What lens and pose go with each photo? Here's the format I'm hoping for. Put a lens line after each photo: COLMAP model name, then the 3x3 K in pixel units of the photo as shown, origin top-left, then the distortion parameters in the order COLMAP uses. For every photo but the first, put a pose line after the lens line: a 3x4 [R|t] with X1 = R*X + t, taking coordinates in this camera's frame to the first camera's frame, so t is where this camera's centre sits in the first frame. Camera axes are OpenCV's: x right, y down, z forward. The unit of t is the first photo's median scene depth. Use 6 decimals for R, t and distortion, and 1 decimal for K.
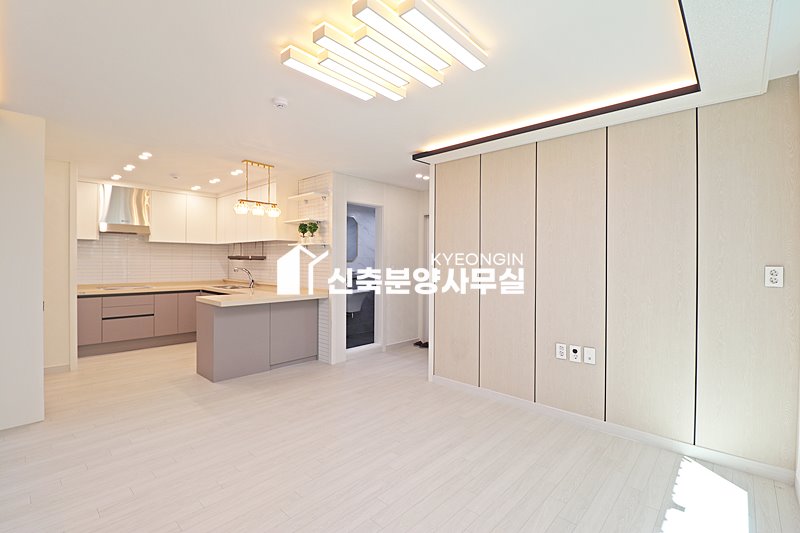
lens RADIAL K [[368.7, 0, 396.2], [0, 368.7, 261.3], [0, 0, 1]] dist [0.001090, -0.015114]
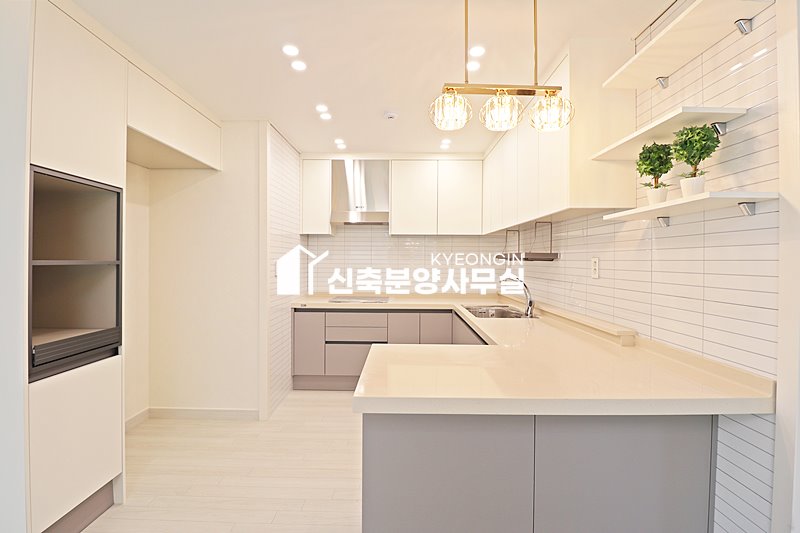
lens RADIAL K [[369.3, 0, 399.6], [0, 369.3, 263.0], [0, 0, 1]] dist [-0.016349, -0.000987]
pose [[0.675575, 0.003779, -0.737282, -0.178680], [-0.002899, 0.999993, 0.002469, -0.001804], [0.737286, 0.000469, 0.675581, 0.663900]]
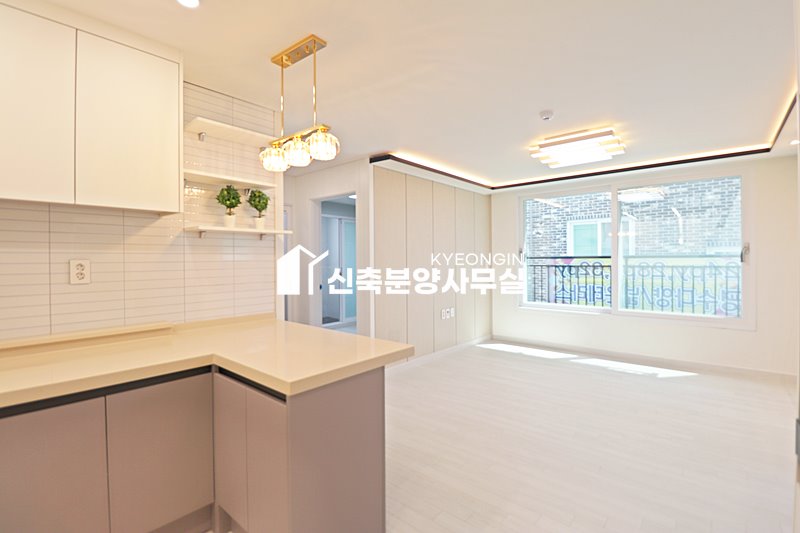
lens RADIAL K [[365.9, 0, 399.7], [0, 365.9, 263.2], [0, 0, 1]] dist [-0.017992, -0.001046]
pose [[-0.039498, -0.015663, 0.999097, -0.778495], [0.008896, 0.999832, 0.016026, -0.007765], [-0.999180, 0.009521, -0.039352, 0.839325]]
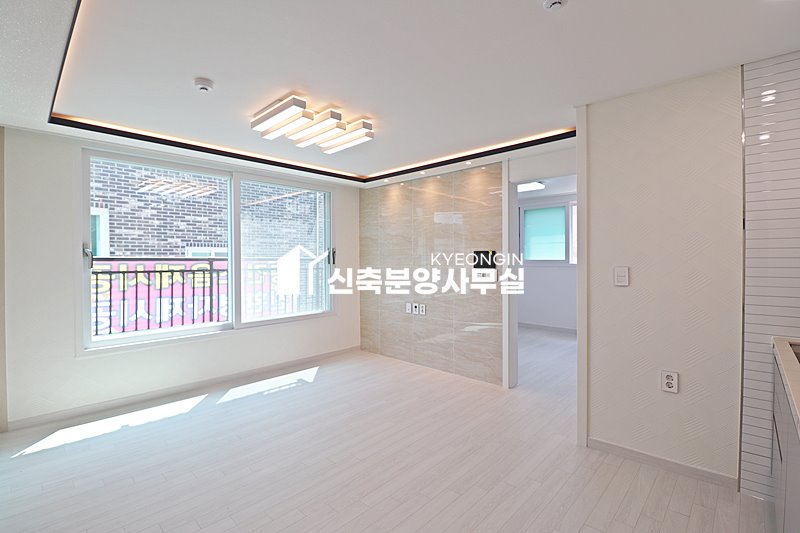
lens RADIAL K [[368.7, 0, 396.2], [0, 368.7, 261.3], [0, 0, 1]] dist [0.001090, -0.015114]
pose [[-0.999606, 0.001956, 0.027995, -0.158657], [0.002197, 0.999961, 0.008567, -0.004706], [-0.027977, 0.008625, -0.999571, 1.052417]]
